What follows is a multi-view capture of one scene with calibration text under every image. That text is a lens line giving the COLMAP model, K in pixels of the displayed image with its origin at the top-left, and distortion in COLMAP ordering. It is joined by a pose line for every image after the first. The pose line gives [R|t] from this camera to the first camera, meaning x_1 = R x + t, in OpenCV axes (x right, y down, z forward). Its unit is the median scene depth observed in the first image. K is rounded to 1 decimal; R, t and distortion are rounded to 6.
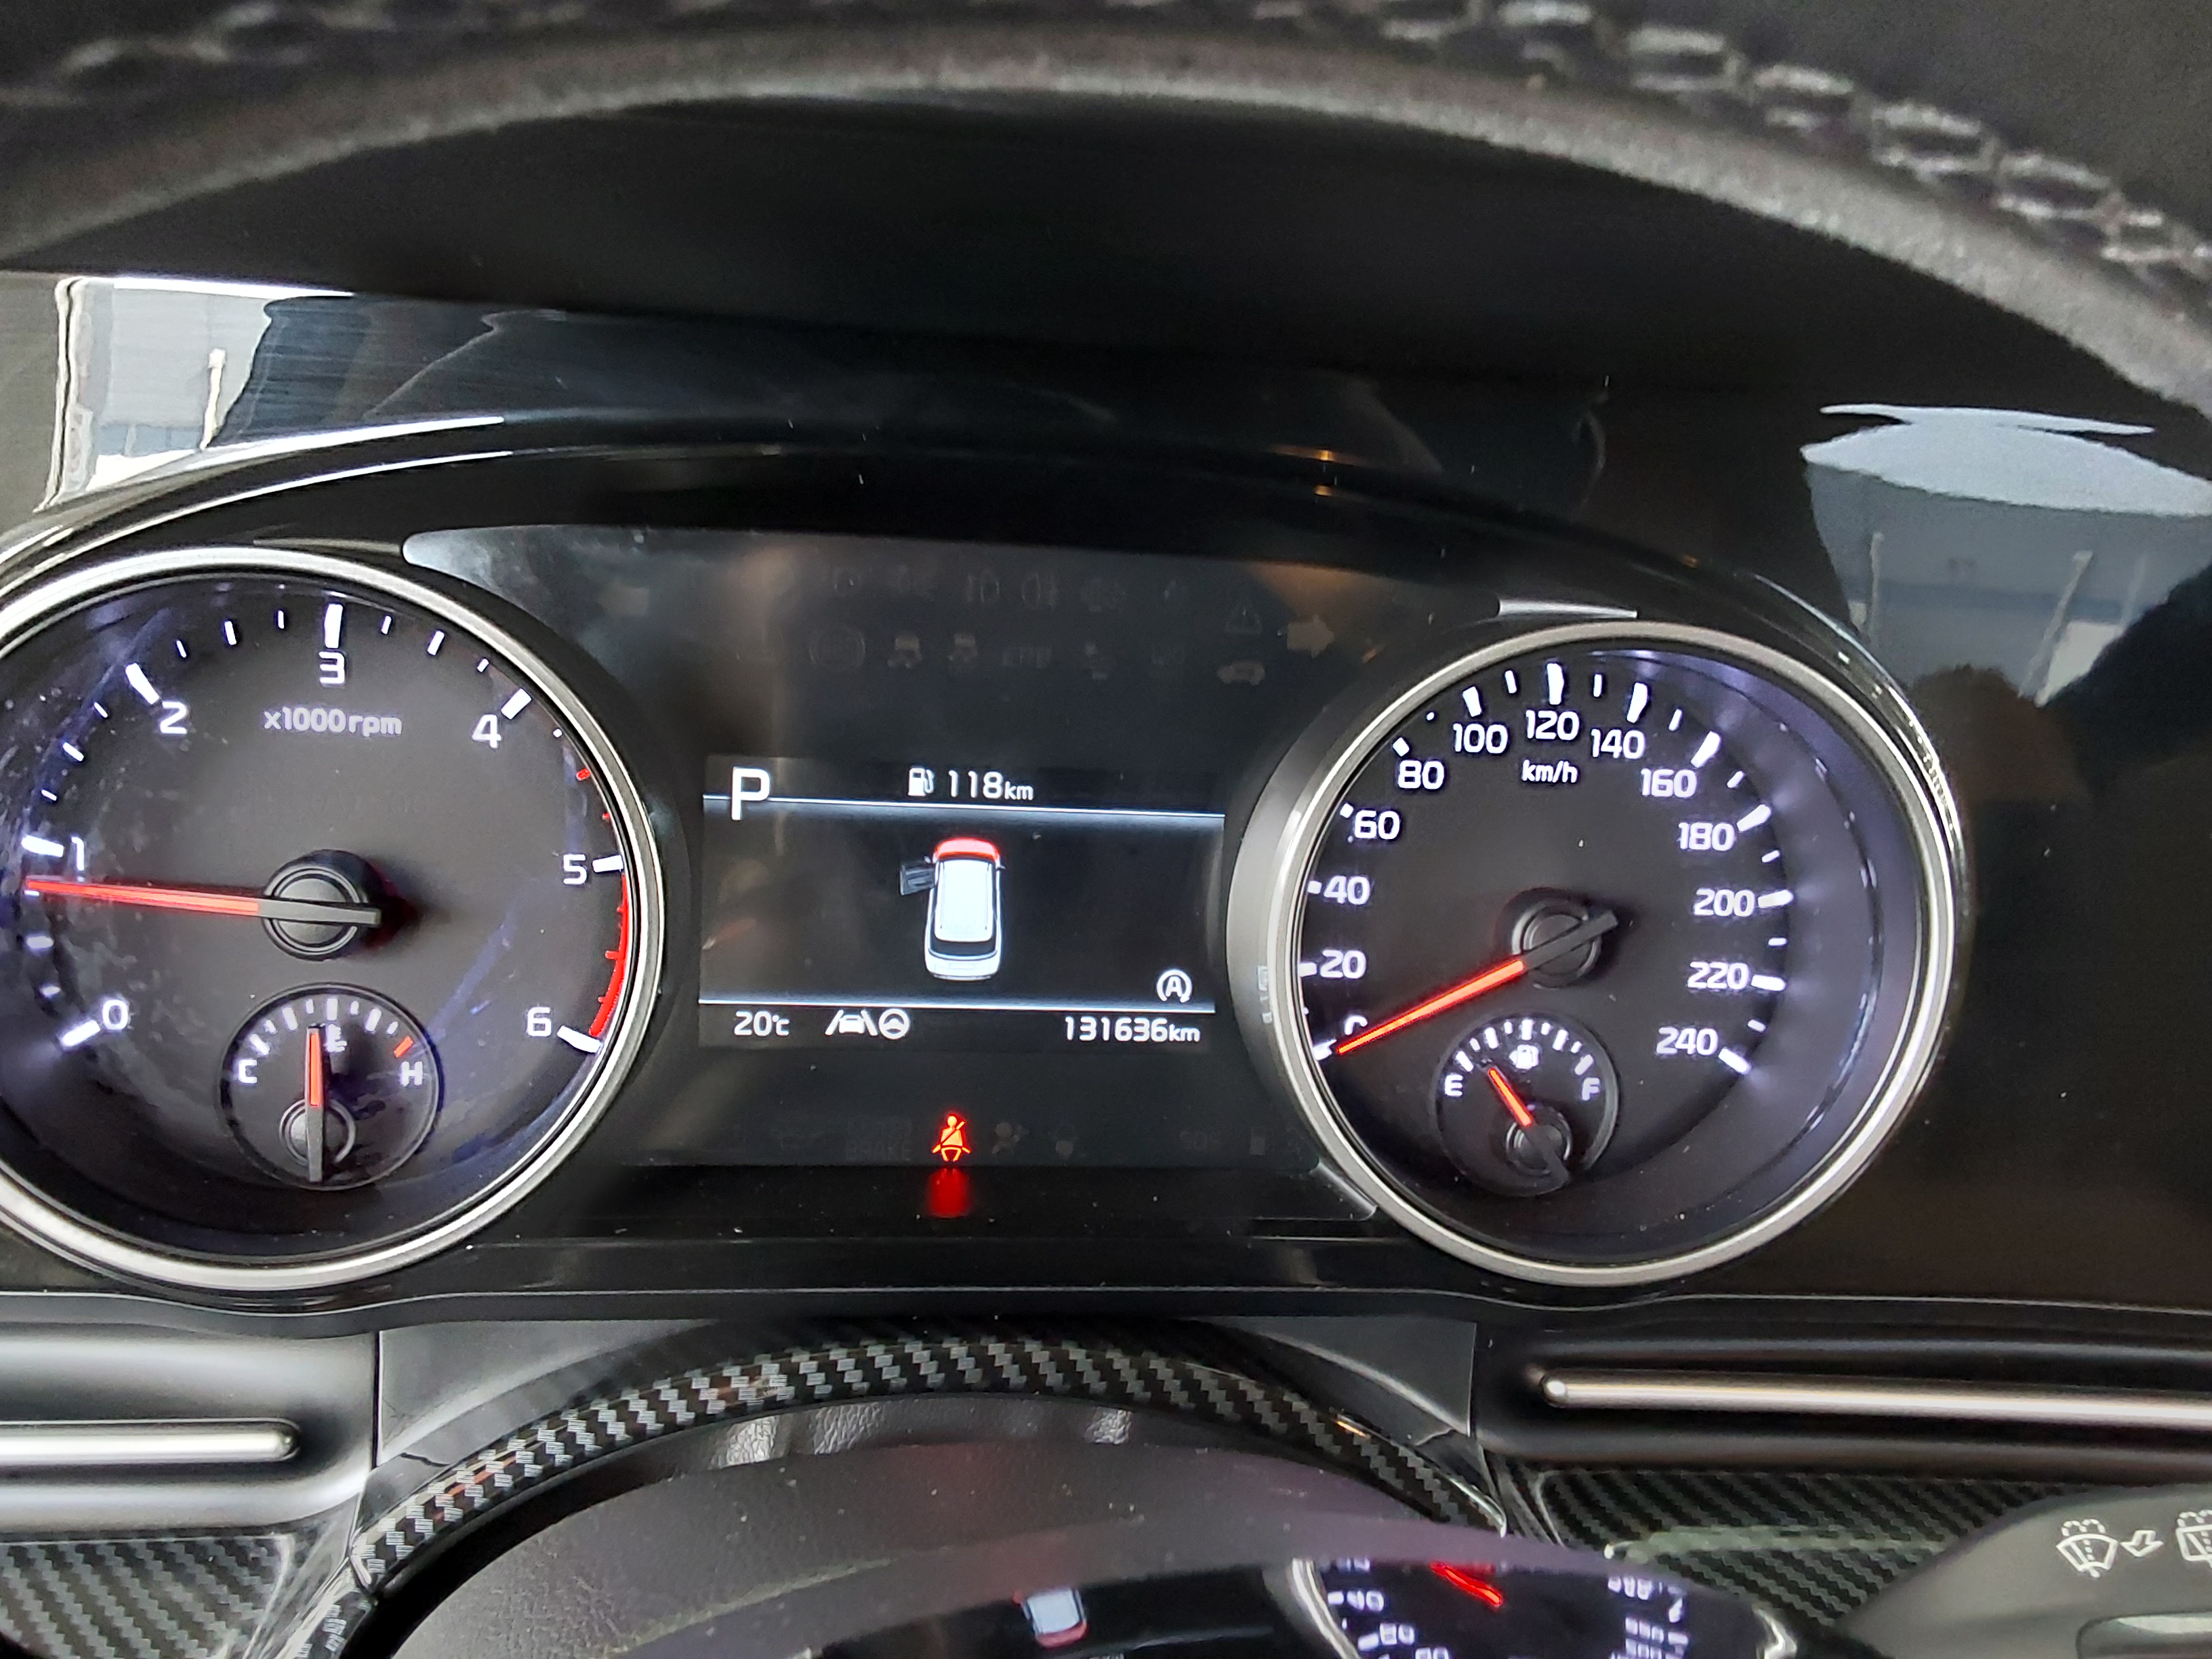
lens RADIAL K [[1772.6, 0, 1104.5], [0, 1772.6, 844.5], [0, 0, 1]] dist [0.096982, -0.134165]
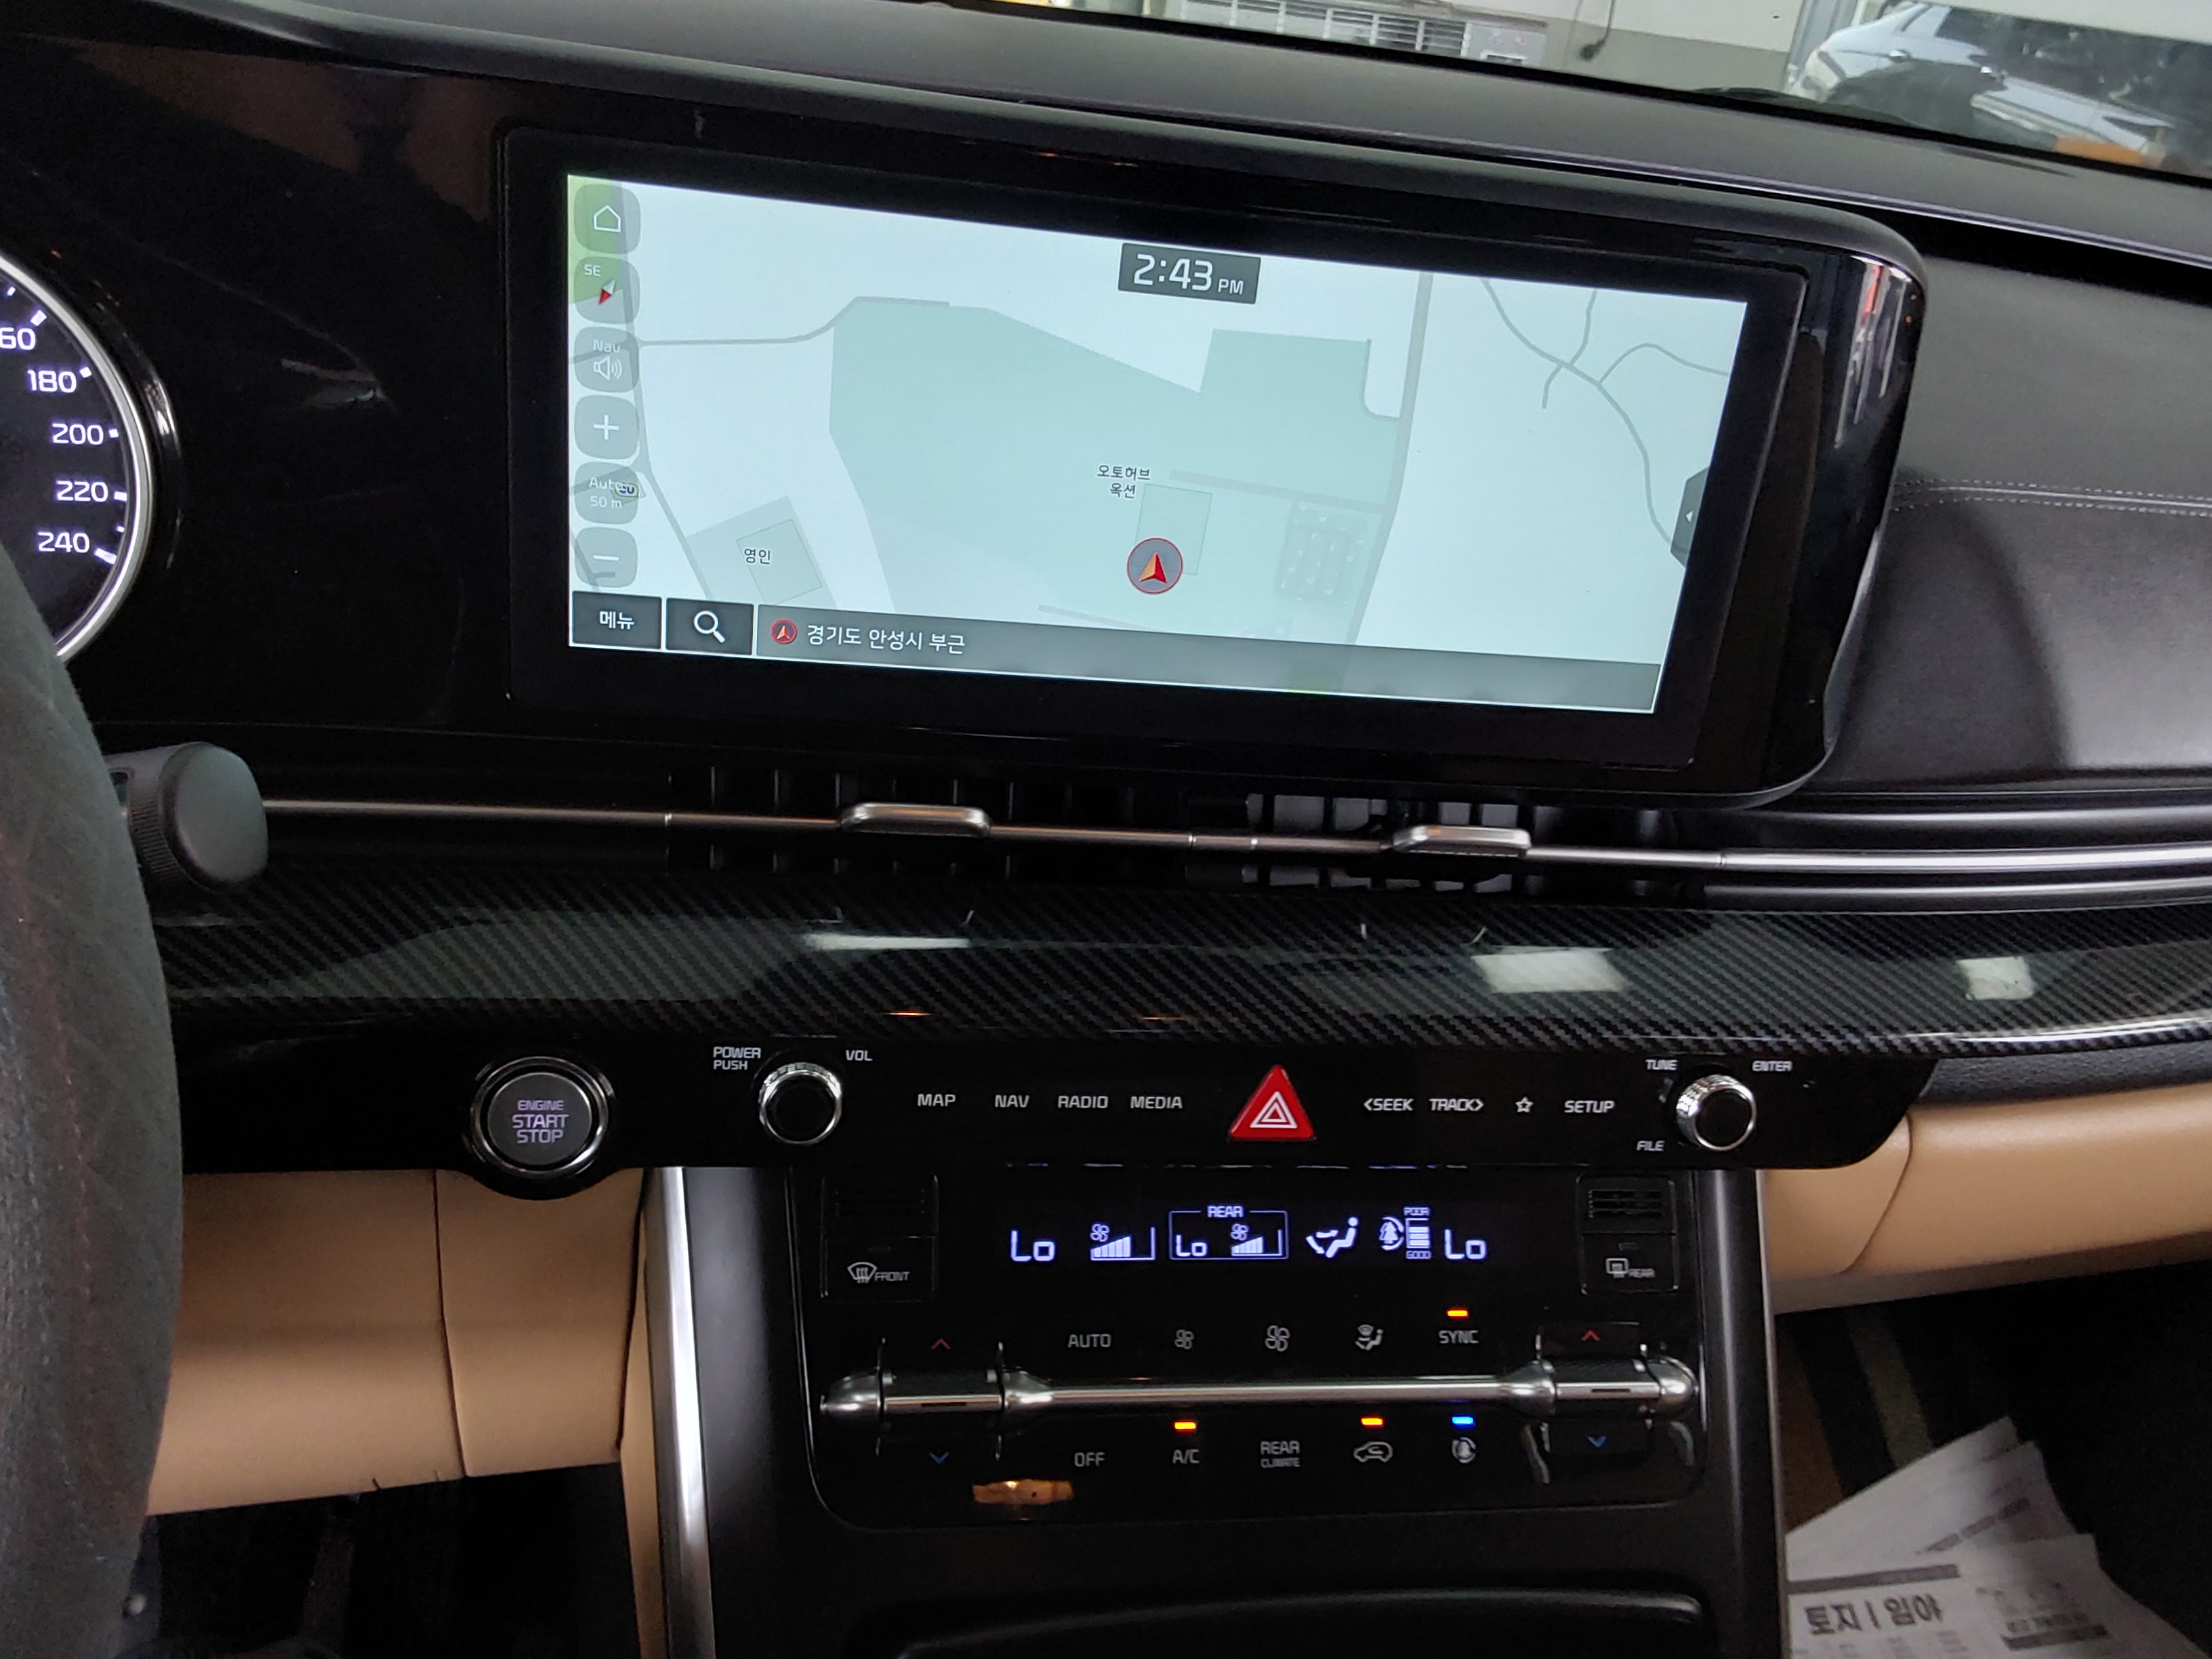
lens RADIAL K [[1772.6, 0, 1081.2], [0, 1772.6, 859.1], [0, 0, 1]] dist [0.096982, -0.134165]
pose [[0.983792, -0.035130, 0.175839, 0.843279], [0.000681, 0.981346, 0.192248, 0.086524], [-0.179313, -0.189012, 0.965464, -0.465804]]
